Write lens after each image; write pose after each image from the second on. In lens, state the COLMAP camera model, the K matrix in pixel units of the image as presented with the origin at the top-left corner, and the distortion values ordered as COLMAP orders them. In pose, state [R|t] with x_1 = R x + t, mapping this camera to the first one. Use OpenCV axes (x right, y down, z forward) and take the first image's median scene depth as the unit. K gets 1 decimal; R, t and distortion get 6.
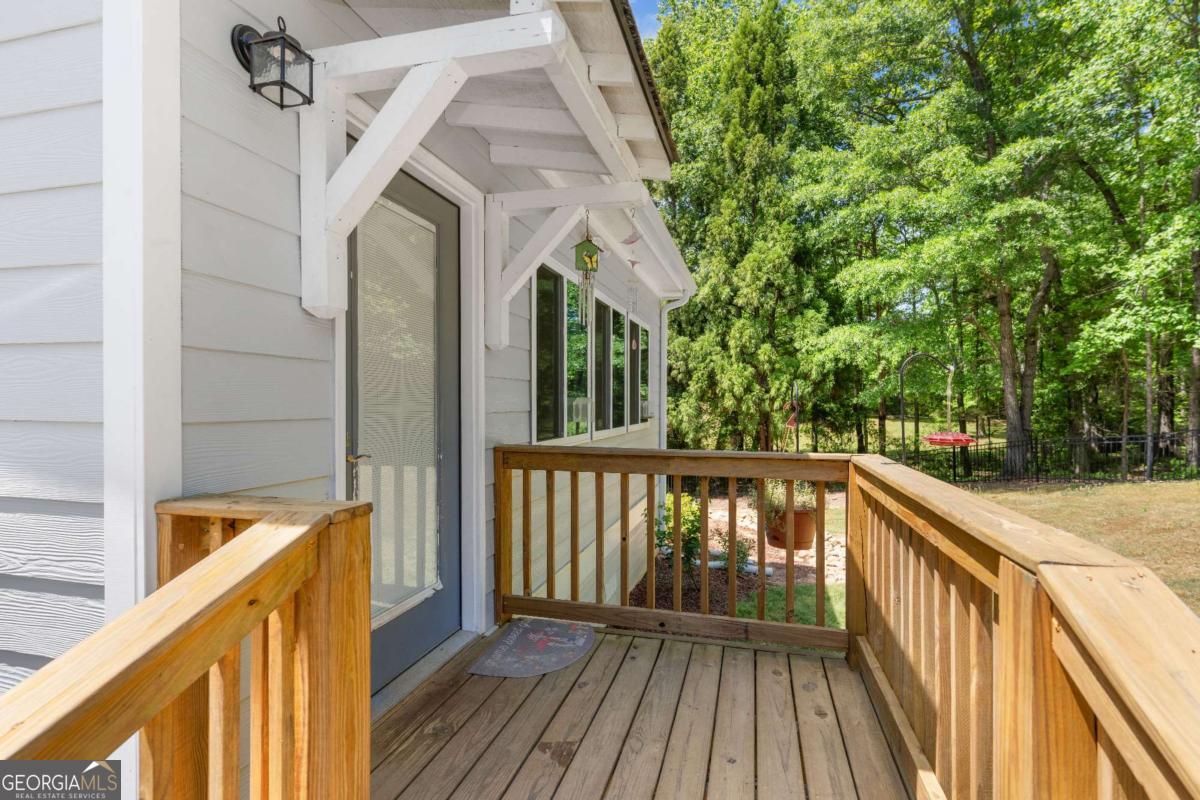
lens RADIAL K [[570.8, 0, 600.0], [0, 570.8, 400.0], [0, 0, 1]] dist [0.002473, 0.000284]
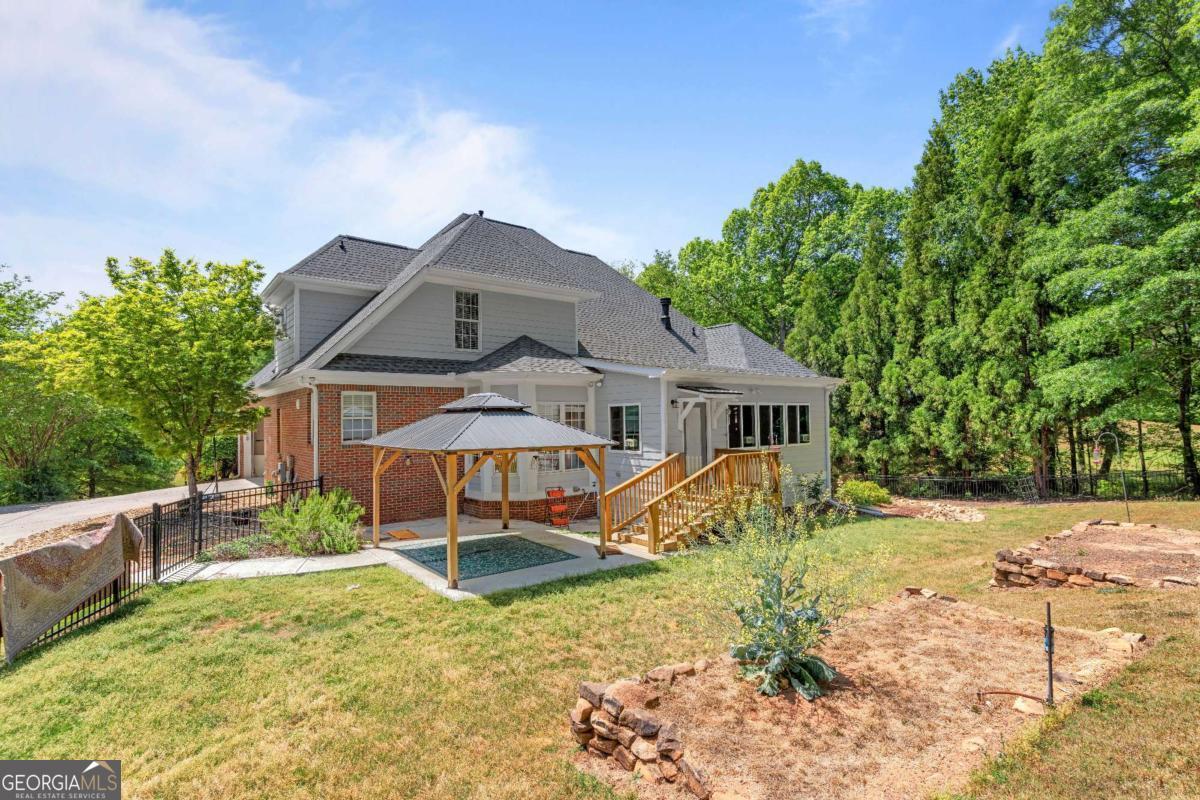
lens RADIAL K [[570.8, 0, 600.0], [0, 570.8, 400.0], [0, 0, 1]] dist [0.002473, 0.000284]
pose [[0.800592, -0.032759, -0.598314, 0.310912], [0.019144, 0.999393, -0.029102, -0.033658], [0.598904, 0.011845, 0.800733, -0.552119]]
